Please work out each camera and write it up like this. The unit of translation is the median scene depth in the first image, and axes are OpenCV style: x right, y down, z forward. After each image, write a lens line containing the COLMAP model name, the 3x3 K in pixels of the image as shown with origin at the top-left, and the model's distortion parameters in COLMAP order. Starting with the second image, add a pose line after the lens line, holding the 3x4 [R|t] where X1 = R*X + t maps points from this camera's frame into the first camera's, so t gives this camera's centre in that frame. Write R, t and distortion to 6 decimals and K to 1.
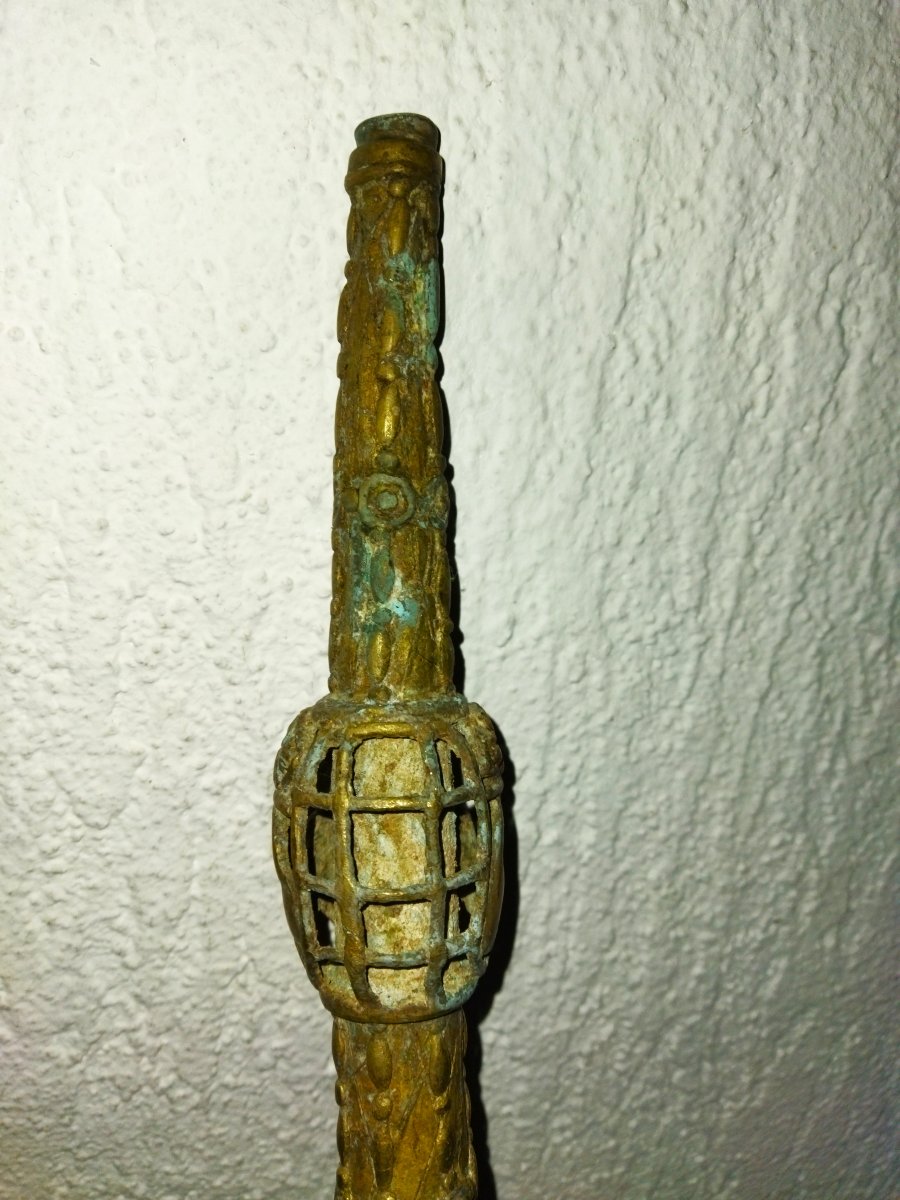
lens RADIAL K [[913.1, 0, 447.3], [0, 913.1, 602.1], [0, 0, 1]] dist [0.085107, -0.142249]
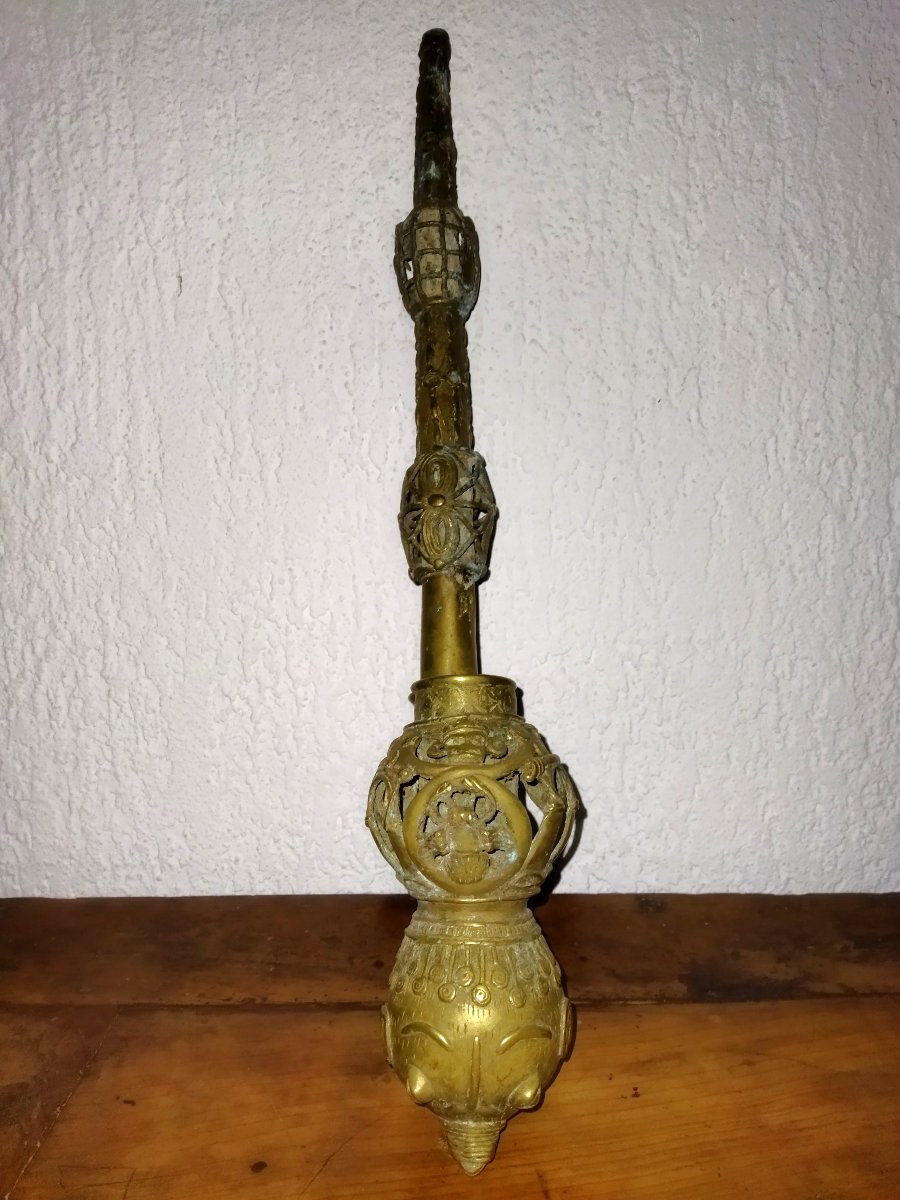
lens RADIAL K [[913.1, 0, 441.2], [0, 913.1, 592.4], [0, 0, 1]] dist [0.085107, -0.142249]
pose [[0.960835, -0.058250, -0.270929, 0.671640], [-0.000279, 0.977455, -0.211144, 1.884453], [0.277120, 0.202950, 0.939157, -1.443926]]
